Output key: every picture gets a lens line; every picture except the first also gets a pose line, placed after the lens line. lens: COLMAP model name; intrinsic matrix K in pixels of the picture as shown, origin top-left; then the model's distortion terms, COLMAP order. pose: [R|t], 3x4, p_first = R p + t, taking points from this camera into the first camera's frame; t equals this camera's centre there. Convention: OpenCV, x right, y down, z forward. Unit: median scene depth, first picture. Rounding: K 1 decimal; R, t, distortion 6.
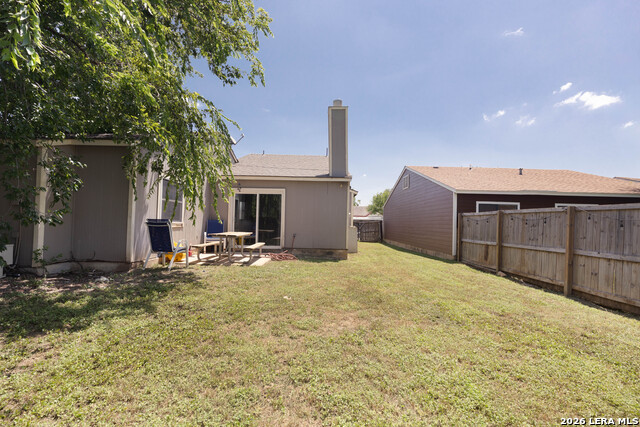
lens RADIAL K [[292.6, 0, 320.9], [0, 292.6, 211.9], [0, 0, 1]] dist [-0.000709, -0.000220]
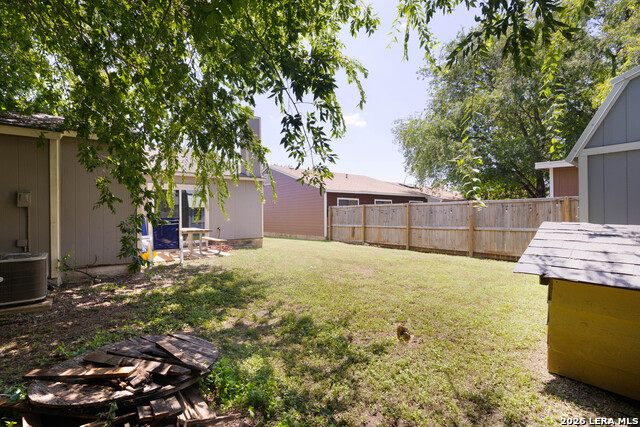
lens RADIAL K [[292.6, 0, 320.9], [0, 292.6, 214.5], [0, 0, 1]] dist [-0.000709, -0.000220]
pose [[0.787602, -0.030036, 0.615451, -0.462699], [0.004559, 0.999068, 0.042924, -0.018330], [-0.616167, -0.031002, 0.787005, -0.089775]]
